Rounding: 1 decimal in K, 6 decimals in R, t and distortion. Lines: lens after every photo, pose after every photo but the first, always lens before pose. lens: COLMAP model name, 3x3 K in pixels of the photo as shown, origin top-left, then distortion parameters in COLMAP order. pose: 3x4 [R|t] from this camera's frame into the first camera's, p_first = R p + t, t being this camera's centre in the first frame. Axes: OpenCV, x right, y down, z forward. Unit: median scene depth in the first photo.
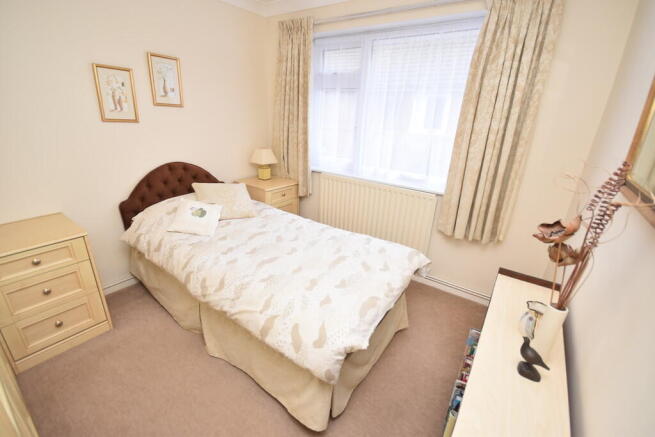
lens RADIAL K [[292.2, 0, 323.0], [0, 292.2, 215.8], [0, 0, 1]] dist [-0.000254, 0.000382]
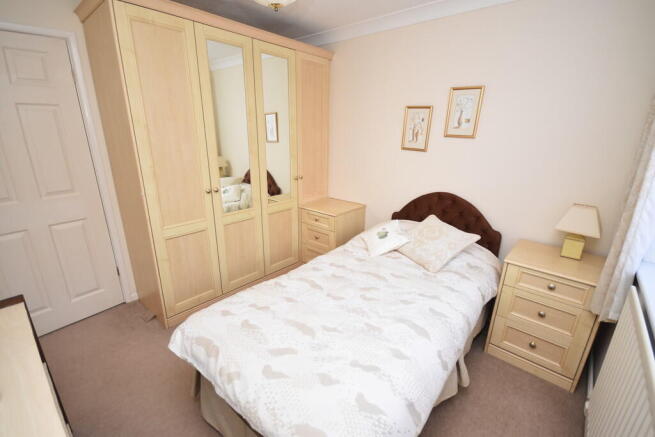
lens RADIAL K [[292.2, 0, 327.8], [0, 292.2, 217.0], [0, 0, 1]] dist [-0.000254, 0.000382]
pose [[-0.083747, 0.230032, -0.969573, 0.563916], [-0.366777, 0.897569, 0.244630, -0.241424], [0.926532, 0.376104, 0.009202, 0.767316]]
